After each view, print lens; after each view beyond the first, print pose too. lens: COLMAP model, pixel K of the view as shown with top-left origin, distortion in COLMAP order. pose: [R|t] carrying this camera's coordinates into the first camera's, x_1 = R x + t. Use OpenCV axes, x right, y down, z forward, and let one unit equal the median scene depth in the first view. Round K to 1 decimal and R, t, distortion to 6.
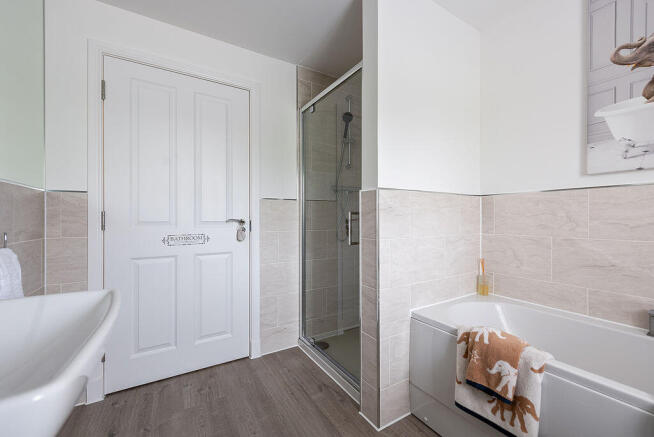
lens RADIAL K [[268.6, 0, 327.5], [0, 268.6, 214.7], [0, 0, 1]] dist [-0.000383, -0.000036]
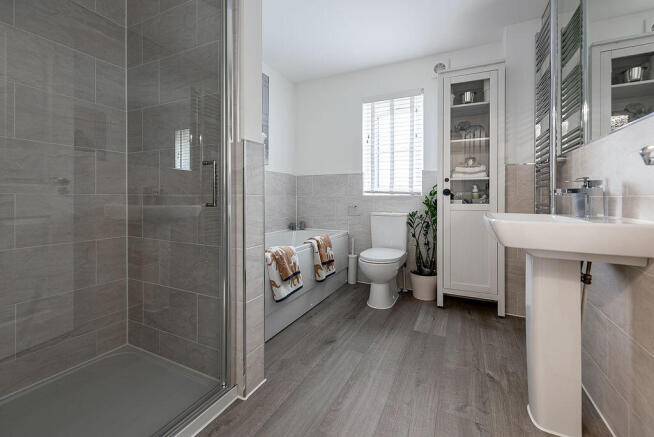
lens RADIAL K [[280.2, 0, 327.4], [0, 280.2, 198.3], [0, 0, 1]] dist [0.001437, 0.000220]
pose [[-0.532921, -0.003877, 0.846156, -0.816673], [-0.000105, 0.999990, 0.004515, 0.096049], [-0.846165, 0.002318, -0.532915, 1.320906]]
